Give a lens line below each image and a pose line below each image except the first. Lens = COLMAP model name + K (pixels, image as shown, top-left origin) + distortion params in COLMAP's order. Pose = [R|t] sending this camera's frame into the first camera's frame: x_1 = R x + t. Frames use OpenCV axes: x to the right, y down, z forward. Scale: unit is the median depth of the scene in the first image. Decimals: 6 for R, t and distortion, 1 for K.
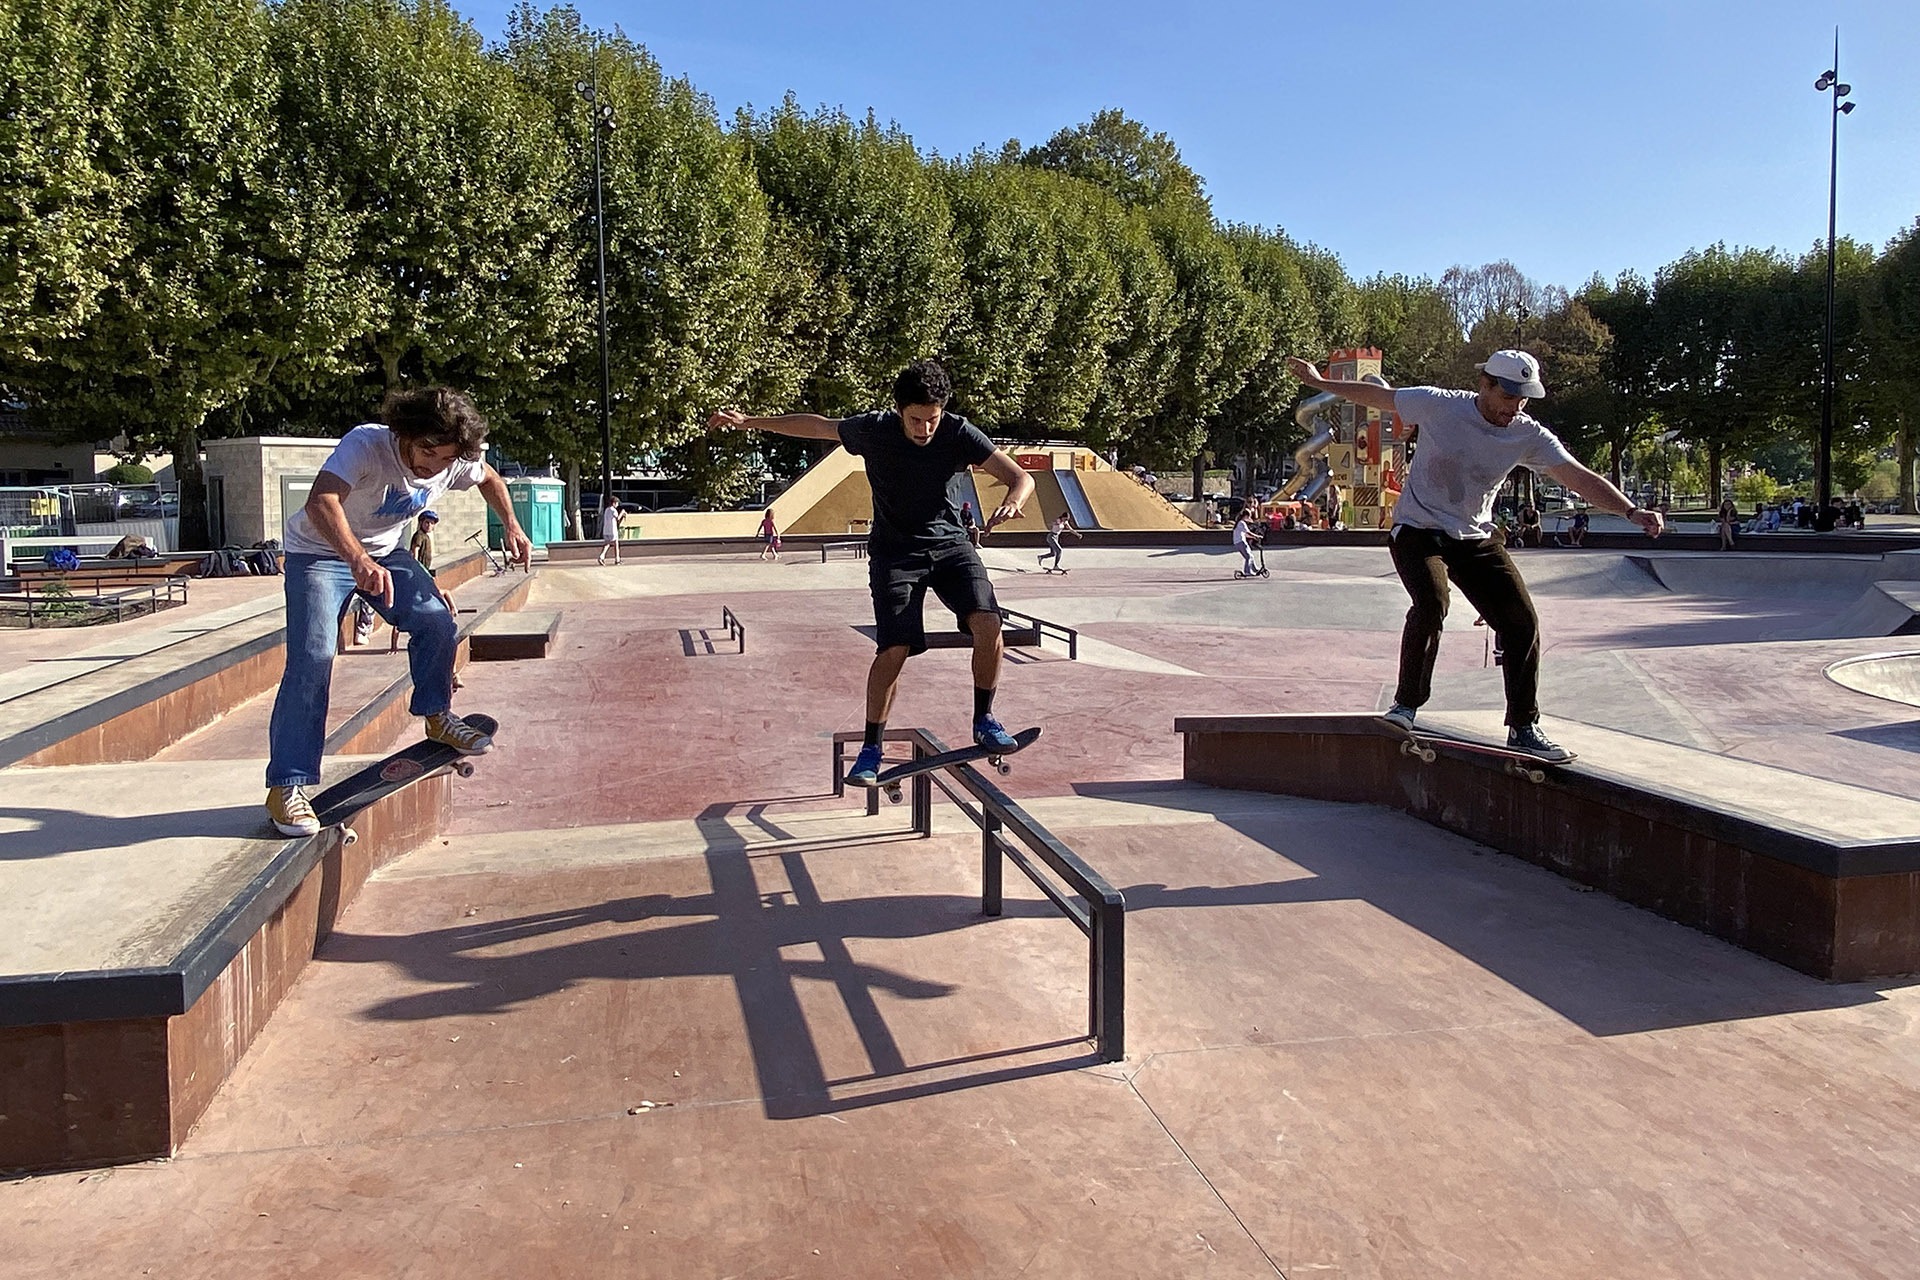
lens RADIAL K [[1363.9, 0, 960.0], [0, 1363.9, 640.0], [0, 0, 1]] dist [0.032459, -0.002342]
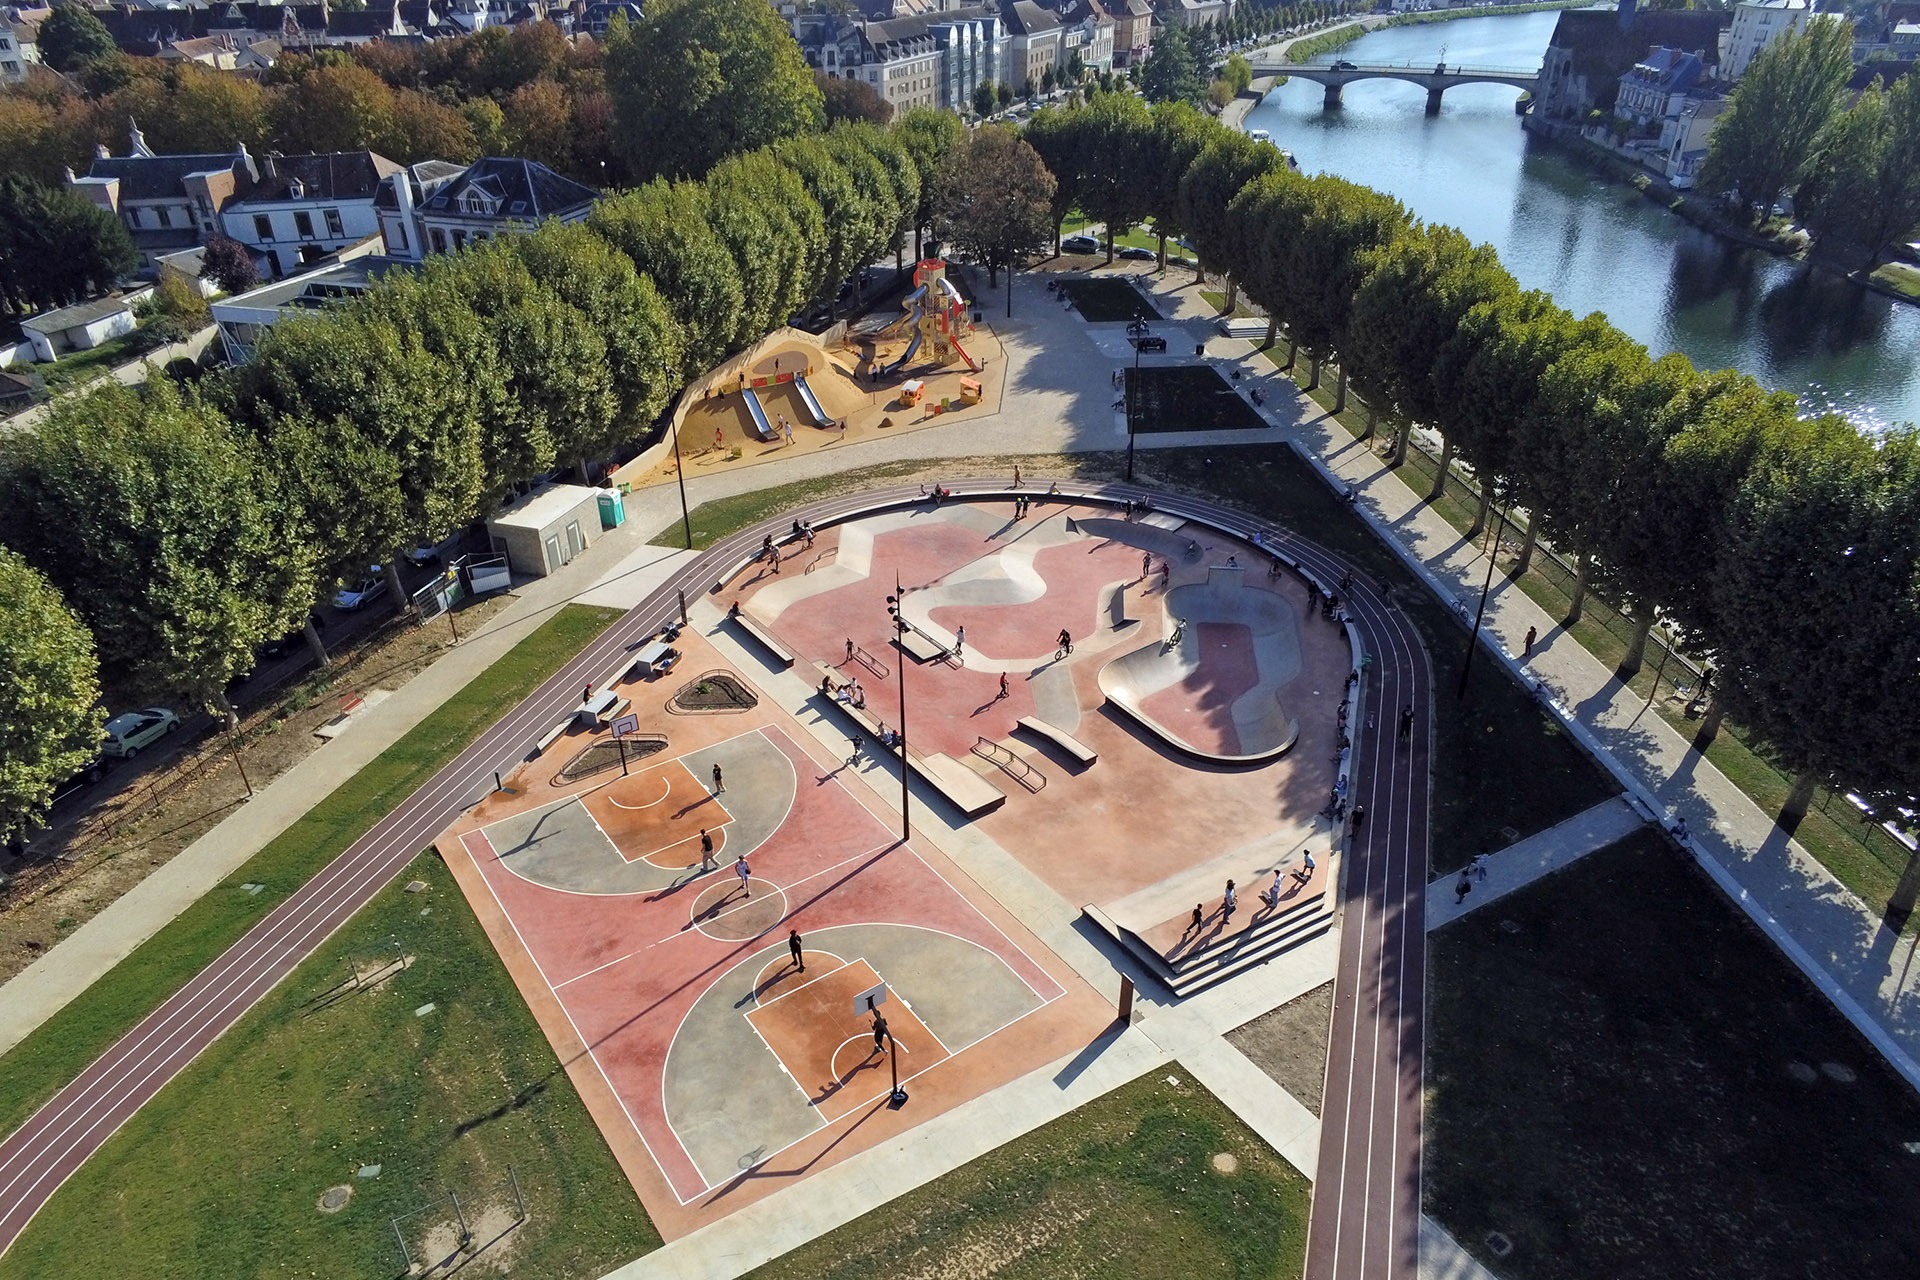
lens RADIAL K [[1246.6, 0, 955.9], [0, 1246.6, 683.9], [0, 0, 1]] dist [-0.000688, 0.001212]
pose [[0.929547, -0.200721, 0.309280, -0.340421], [0.054177, 0.904081, 0.423912, -0.465609], [-0.364703, -0.377290, 0.851260, -0.693711]]
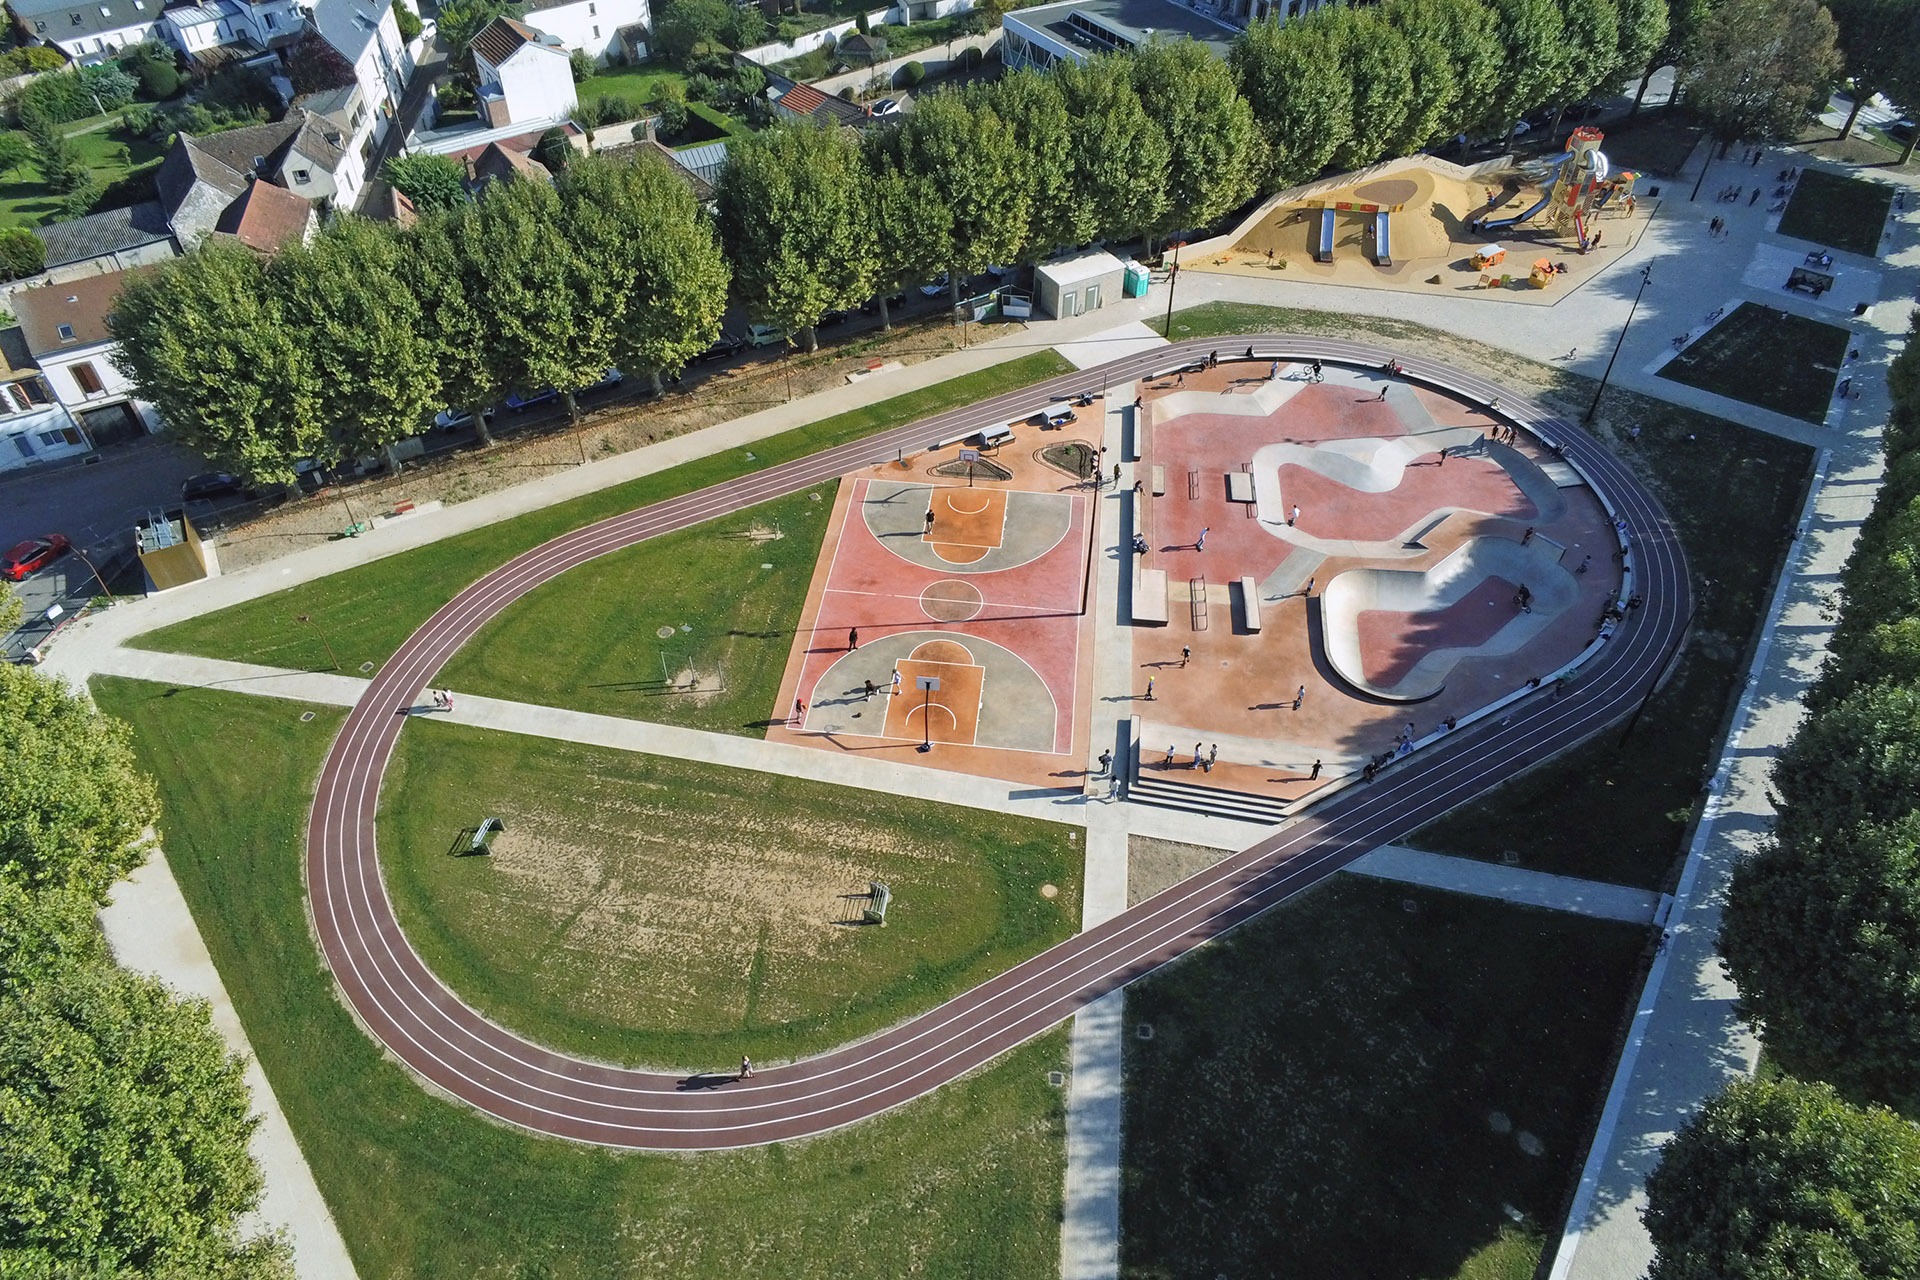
lens RADIAL K [[1235.2, 0, 956.4], [0, 1235.2, 600.8], [0, 0, 1]] dist [-0.003713, -0.001842]
pose [[0.937499, 0.236588, -0.255189, 0.086817], [-0.042706, 0.806007, 0.590363, -0.725791], [0.345357, -0.542567, 0.765735, -0.945320]]
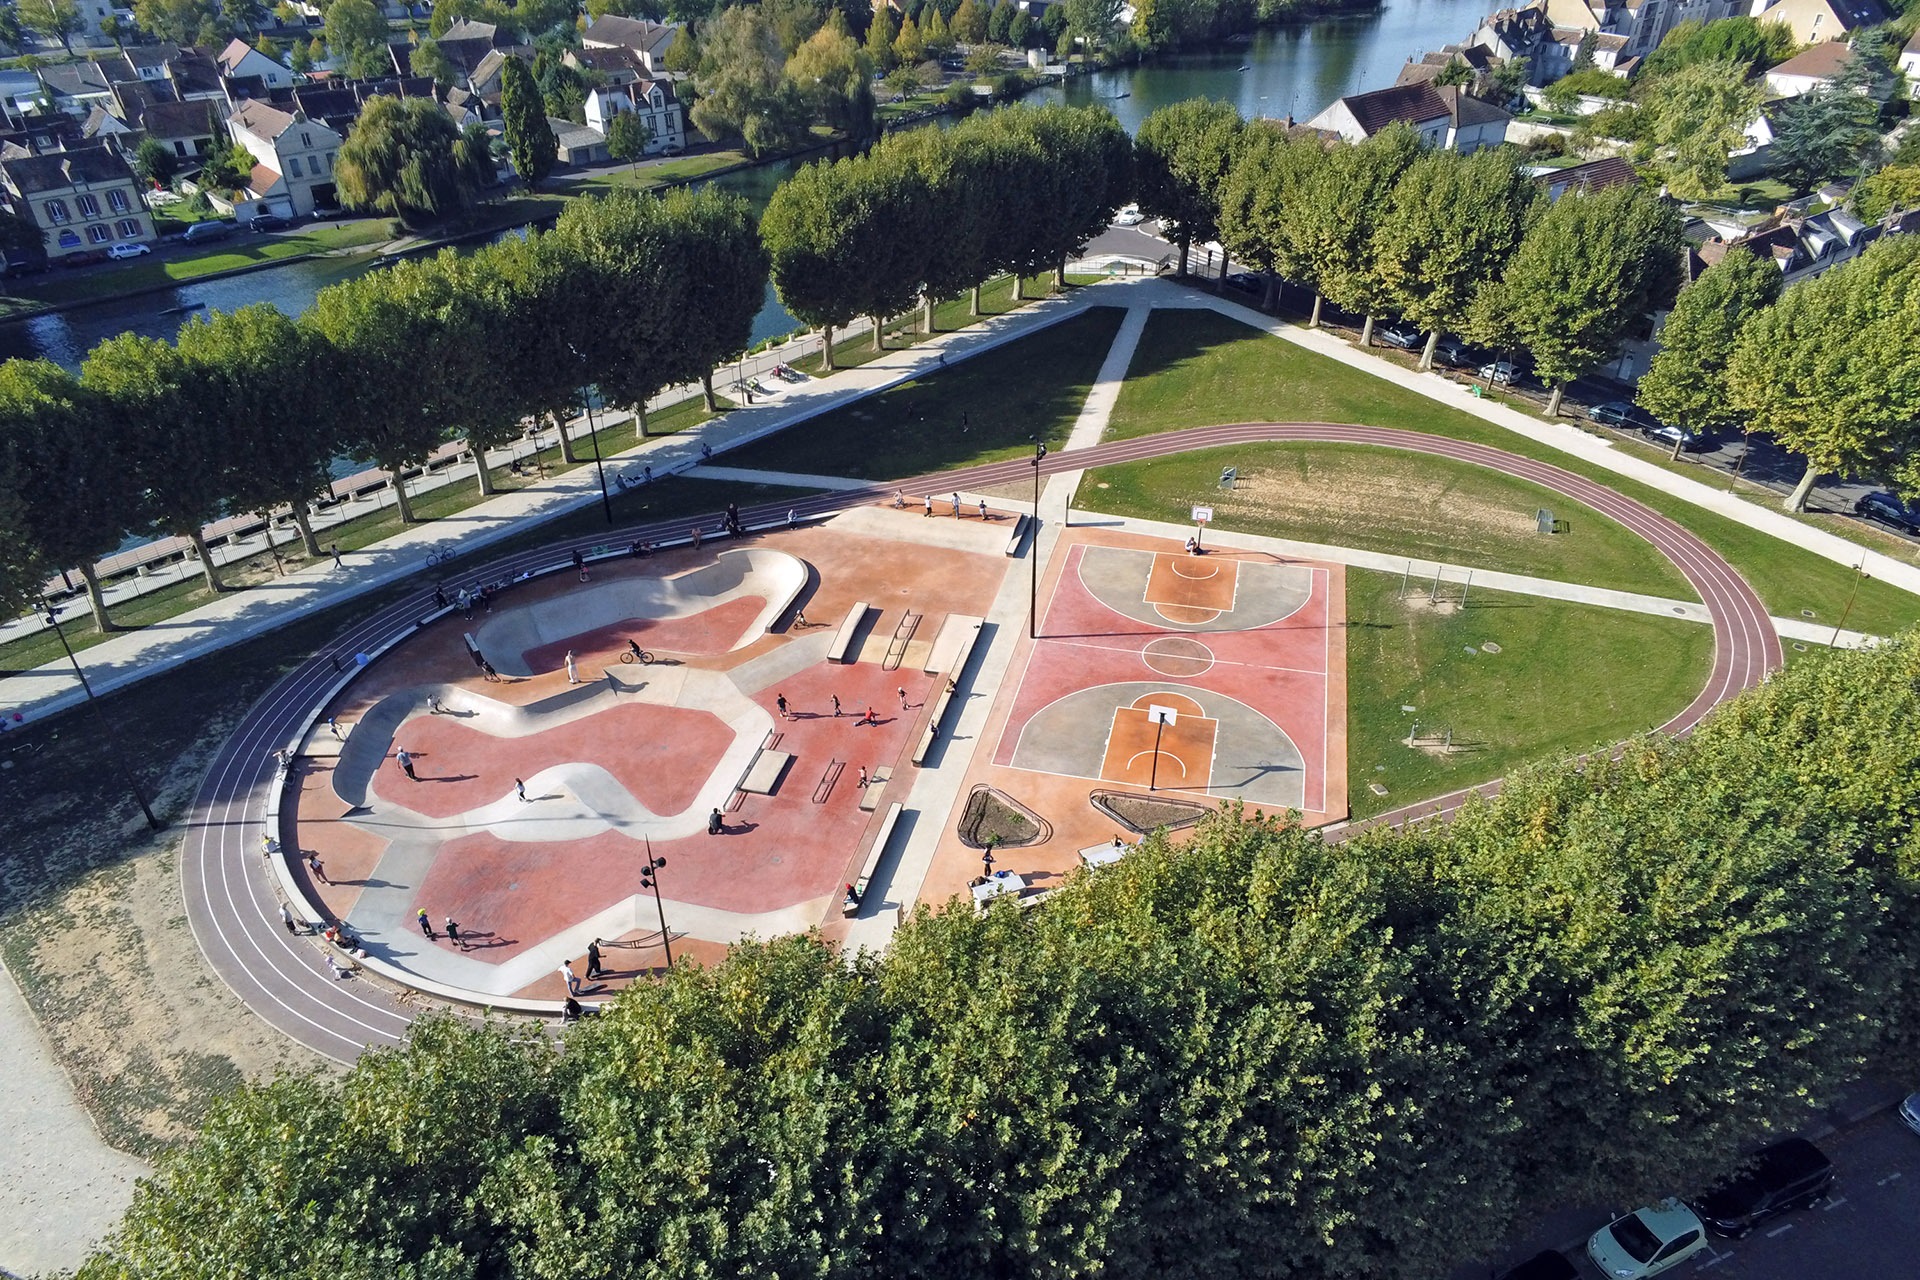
lens RADIAL K [[1246.6, 0, 955.9], [0, 1246.6, 683.9], [0, 0, 1]] dist [-0.000688, 0.001212]
pose [[-0.881581, -0.267882, 0.388656, -0.517447], [0.060336, 0.752664, 0.655634, -0.715910], [-0.468160, 0.601445, -0.647372, 0.887075]]
